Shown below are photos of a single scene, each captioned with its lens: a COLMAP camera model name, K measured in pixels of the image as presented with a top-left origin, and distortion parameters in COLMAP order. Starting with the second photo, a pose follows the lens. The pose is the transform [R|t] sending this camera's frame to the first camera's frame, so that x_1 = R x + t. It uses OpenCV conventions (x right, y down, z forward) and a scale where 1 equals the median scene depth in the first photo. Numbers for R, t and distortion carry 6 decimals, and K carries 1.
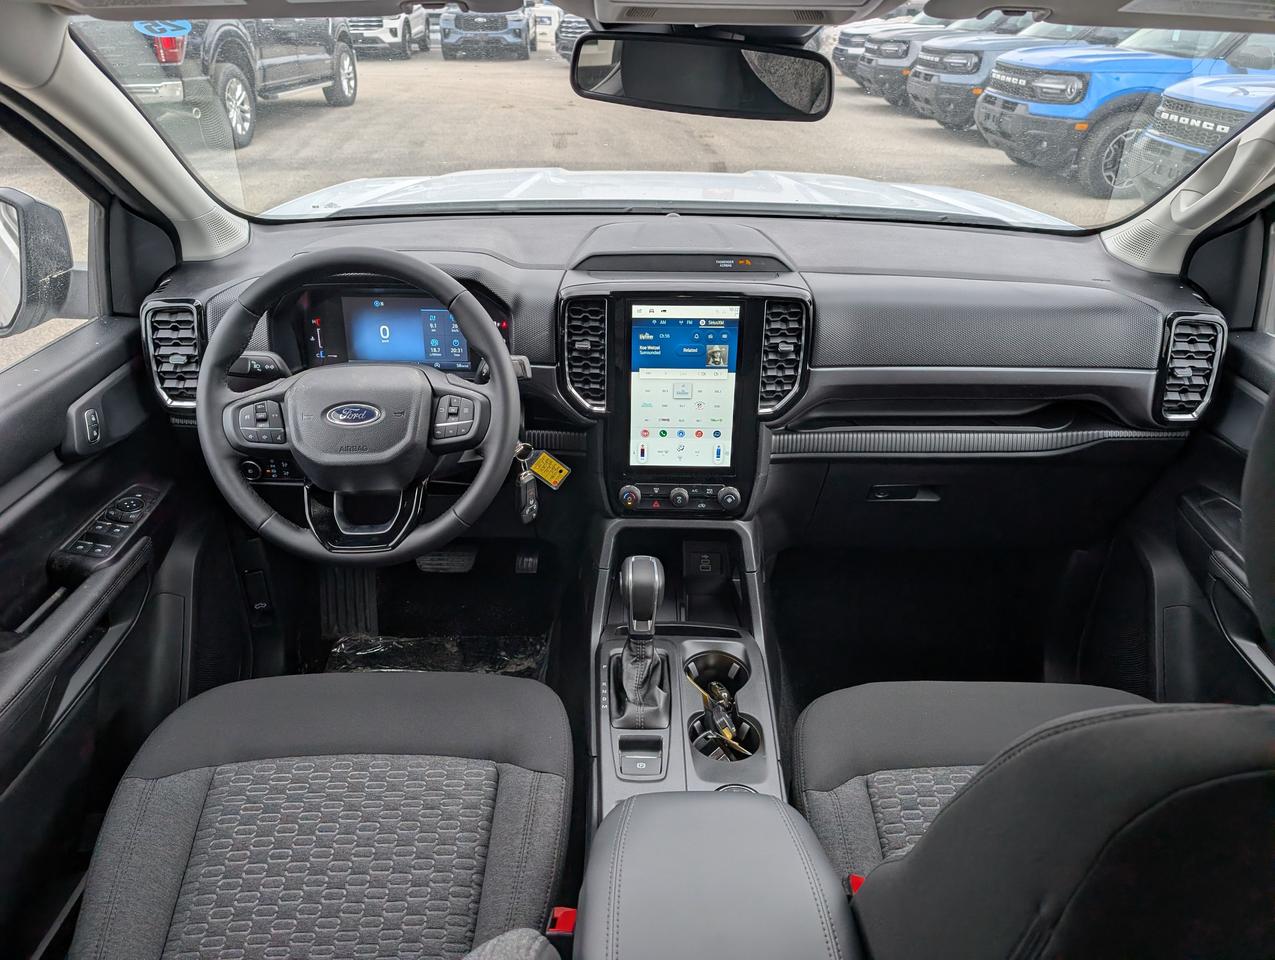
lens RADIAL K [[879.1, 0, 637.5], [0, 879.1, 480.0], [0, 0, 1]] dist [-0.021273, -0.000945]
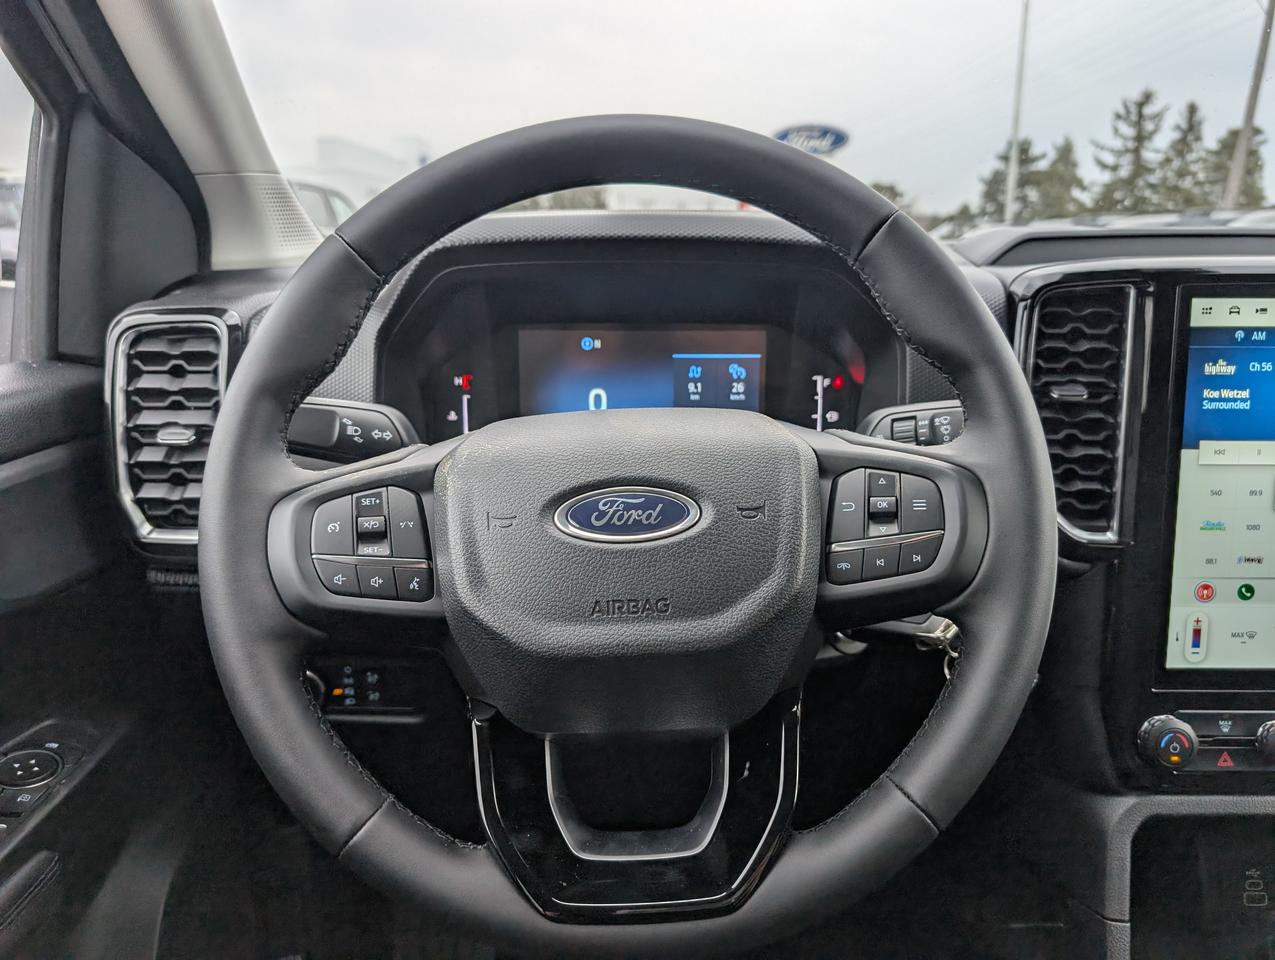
lens RADIAL K [[907.7, 0, 637.5], [0, 907.7, 480.0], [0, 0, 1]] dist [-0.008658, -0.002482]
pose [[0.999328, -0.015524, -0.033197, -0.271030], [0.006553, 0.966941, -0.254917, 0.006484], [0.036057, 0.254528, 0.966393, 0.559928]]
